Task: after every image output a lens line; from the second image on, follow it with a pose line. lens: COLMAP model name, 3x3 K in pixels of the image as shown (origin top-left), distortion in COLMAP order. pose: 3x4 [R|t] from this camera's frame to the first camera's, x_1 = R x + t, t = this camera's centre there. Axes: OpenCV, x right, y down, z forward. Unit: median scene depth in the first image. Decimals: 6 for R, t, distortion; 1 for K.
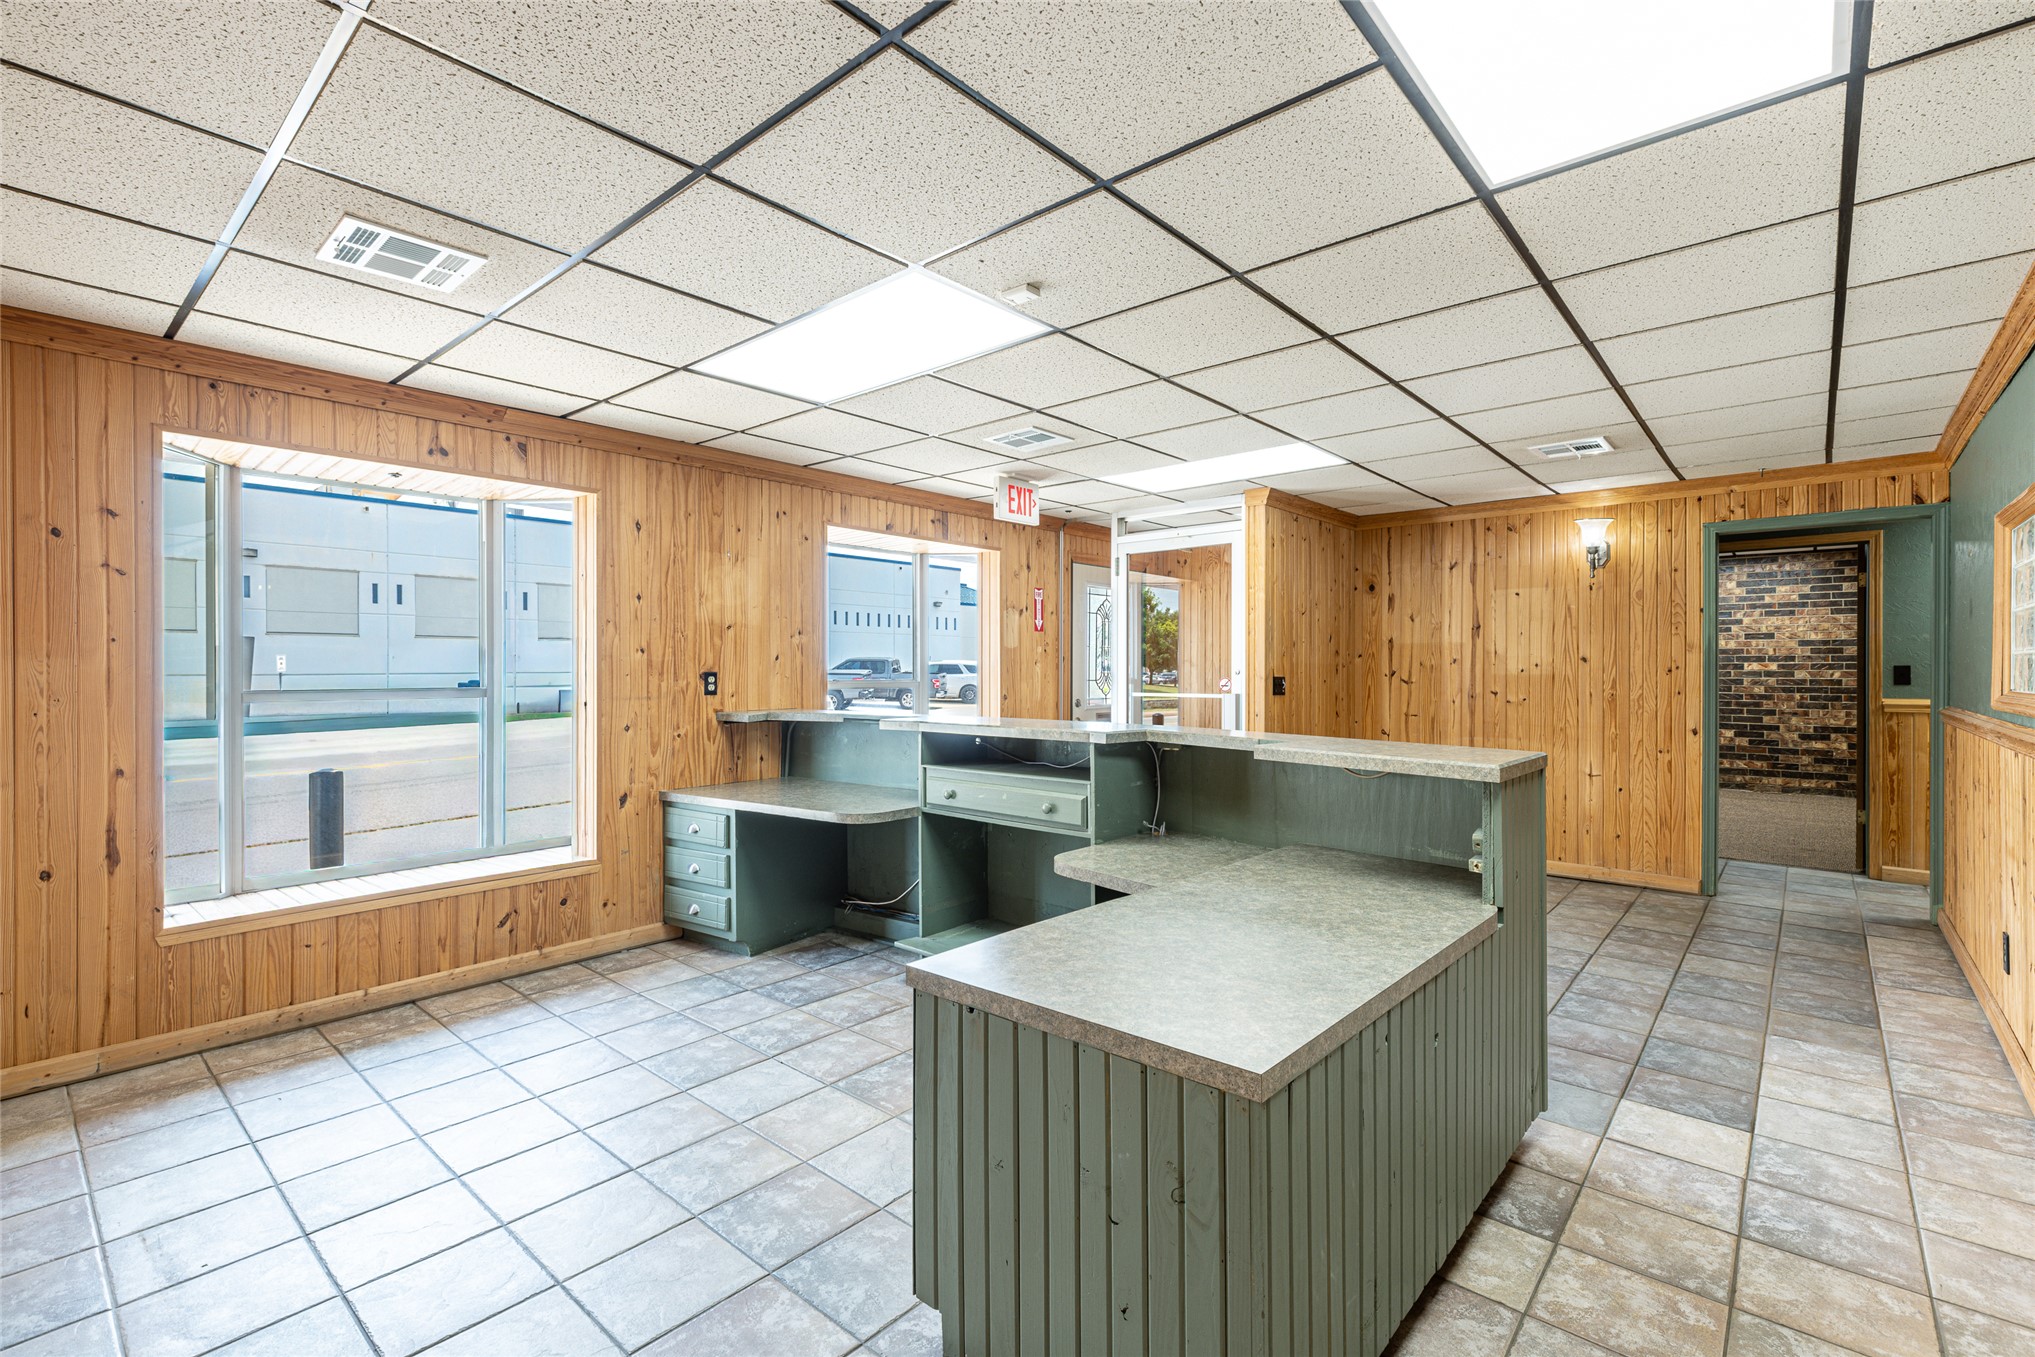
lens RADIAL K [[911.7, 0, 1014.3], [0, 911.7, 665.5], [0, 0, 1]] dist [0.006357, -0.001363]
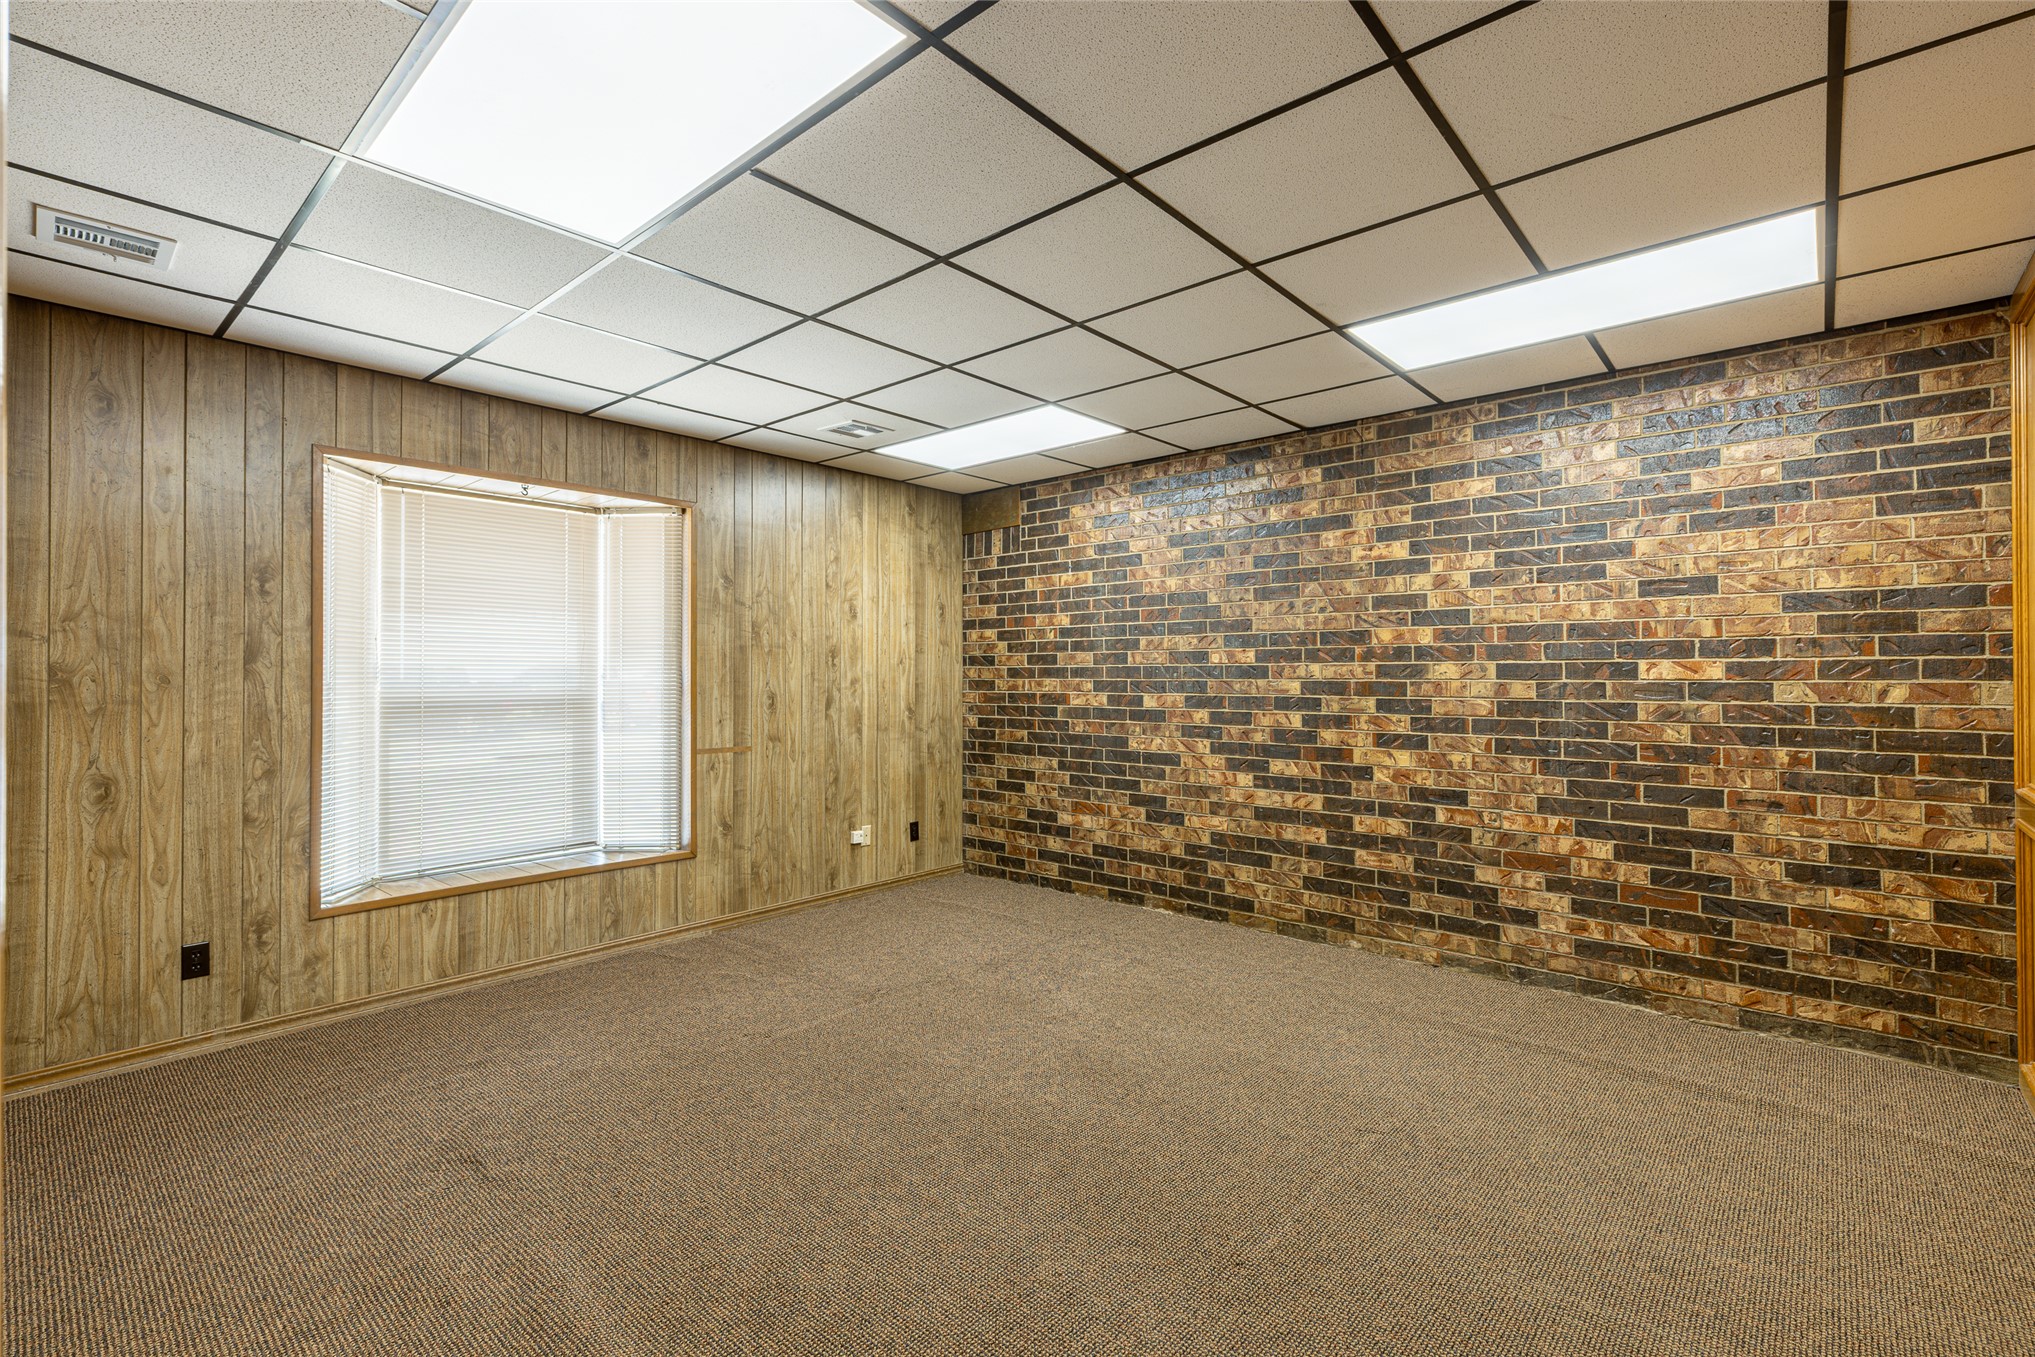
lens RADIAL K [[911.7, 0, 1020.1], [0, 911.7, 658.1], [0, 0, 1]] dist [0.006357, -0.001363]
pose [[0.999777, -0.010032, -0.018559, 0.571950], [0.010064, 0.999948, 0.001671, -0.006825], [0.018542, -0.001858, 0.999826, 0.645670]]
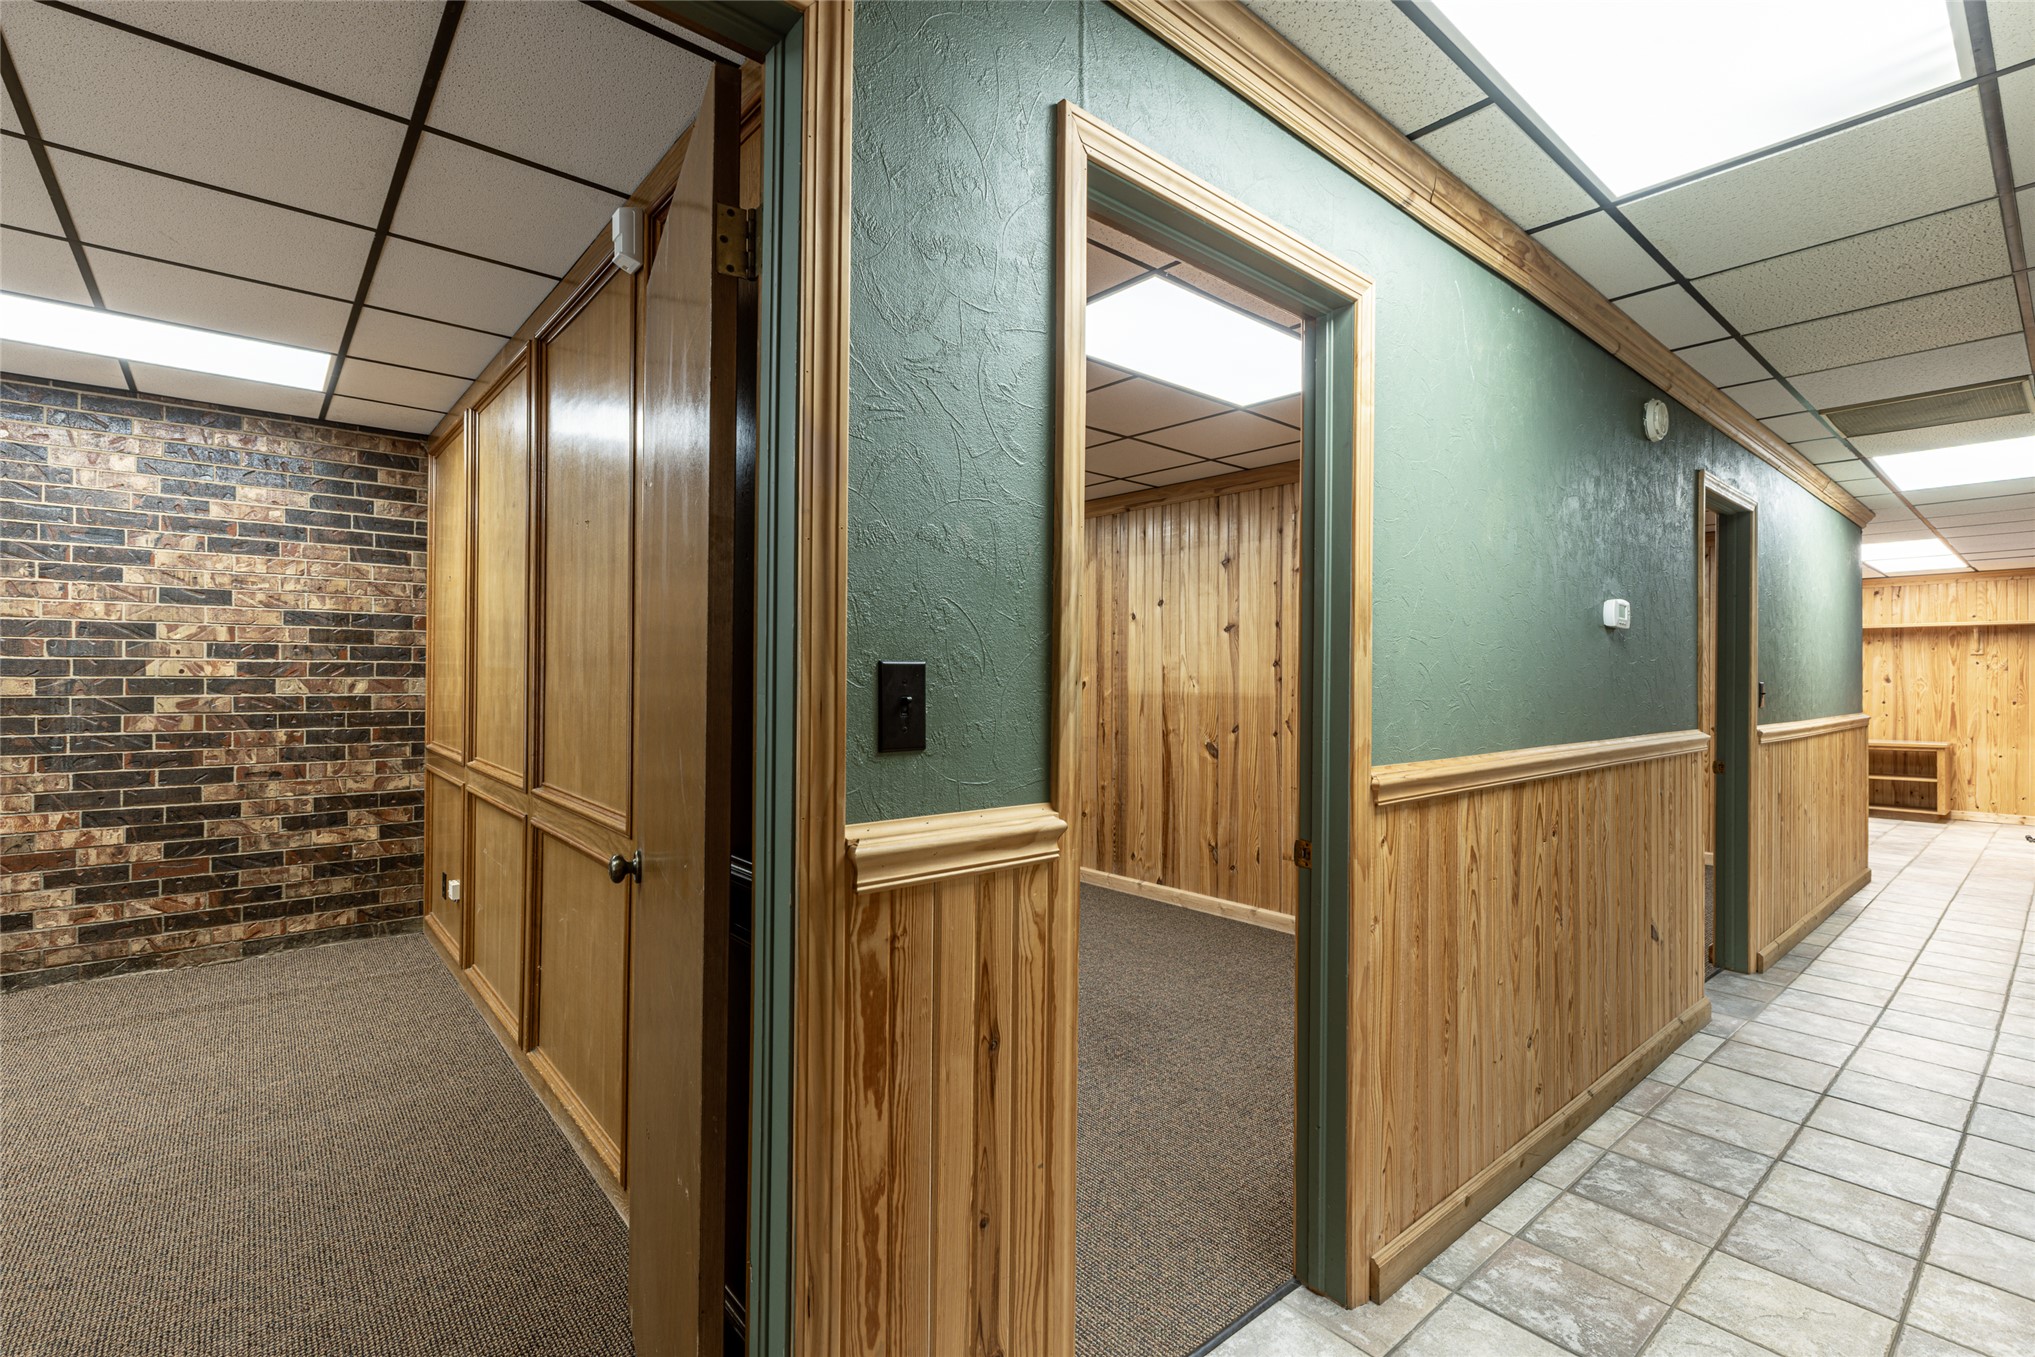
lens RADIAL K [[911.7, 0, 1016.5], [0, 911.7, 678.3], [0, 0, 1]] dist [0.006357, -0.001363]
pose [[0.151906, 0.003210, 0.988390, 0.464547], [-0.011874, 0.999928, -0.001423, 0.002106], [-0.988324, -0.011520, 0.151933, 0.573193]]
